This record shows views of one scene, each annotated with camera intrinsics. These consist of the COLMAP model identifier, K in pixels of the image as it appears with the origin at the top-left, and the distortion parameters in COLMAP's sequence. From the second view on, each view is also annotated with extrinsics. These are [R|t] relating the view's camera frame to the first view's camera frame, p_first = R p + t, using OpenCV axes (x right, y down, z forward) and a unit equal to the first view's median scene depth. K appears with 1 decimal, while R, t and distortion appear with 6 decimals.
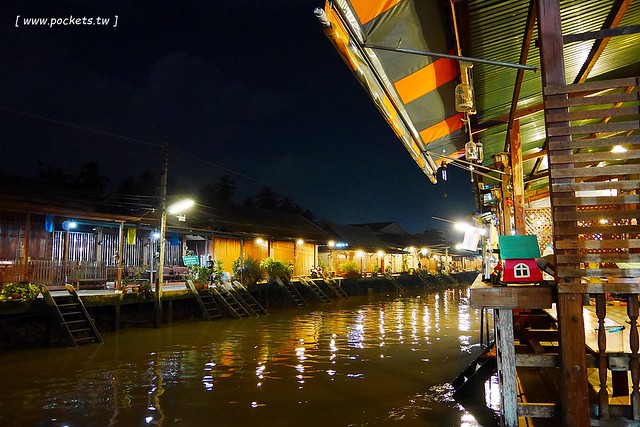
lens RADIAL K [[475.8, 0, 320.0], [0, 475.8, 213.5], [0, 0, 1]] dist [-0.076711, 0.039651]
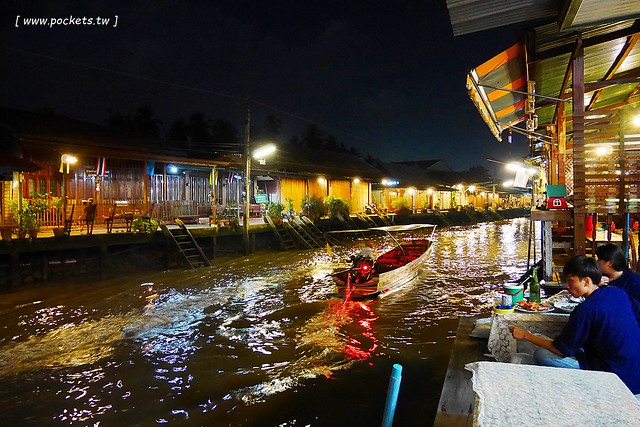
lens RADIAL K [[475.8, 0, 320.0], [0, 475.8, 213.5], [0, 0, 1]] dist [-0.076711, 0.039651]
pose [[0.996050, -0.002370, -0.088762, -0.049358], [0.013967, 0.991381, 0.130265, -0.013094], [0.087688, -0.130990, 0.987498, -0.130758]]
